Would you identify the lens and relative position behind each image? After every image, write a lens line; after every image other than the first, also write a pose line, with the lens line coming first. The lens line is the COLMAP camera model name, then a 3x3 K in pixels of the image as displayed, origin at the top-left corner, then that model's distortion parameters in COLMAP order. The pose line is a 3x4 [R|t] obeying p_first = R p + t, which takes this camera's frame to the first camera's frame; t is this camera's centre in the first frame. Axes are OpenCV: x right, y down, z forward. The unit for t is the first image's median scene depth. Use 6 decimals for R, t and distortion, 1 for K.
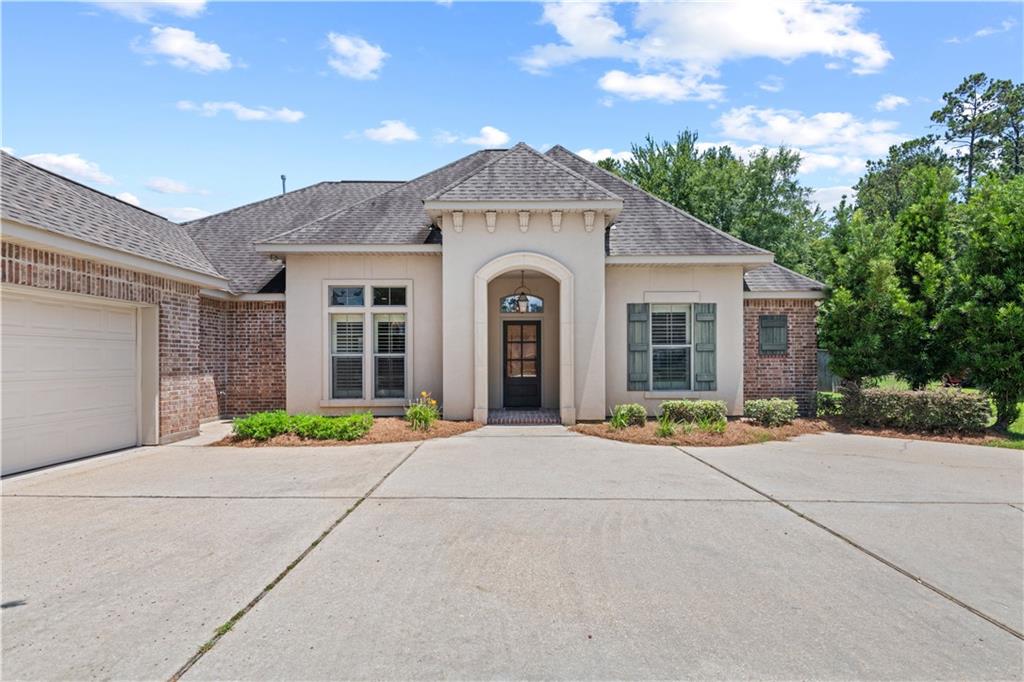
lens RADIAL K [[539.1, 0, 512.0], [0, 539.1, 341.0], [0, 0, 1]] dist [0.007404, -0.000503]
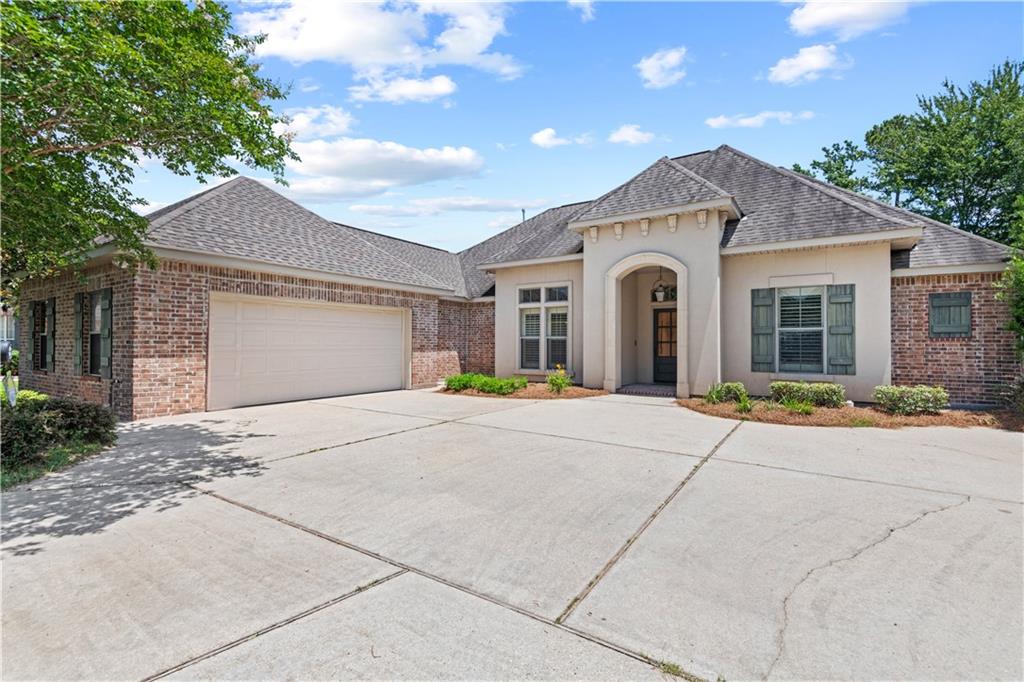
lens RADIAL K [[501.5, 0, 515.6], [0, 501.5, 318.0], [0, 0, 1]] dist [0.035937, -0.035342]
pose [[0.814329, -0.022772, -0.579957, 0.419863], [0.012490, 0.999686, -0.021716, 0.002657], [0.580270, 0.010440, 0.814357, -0.083718]]
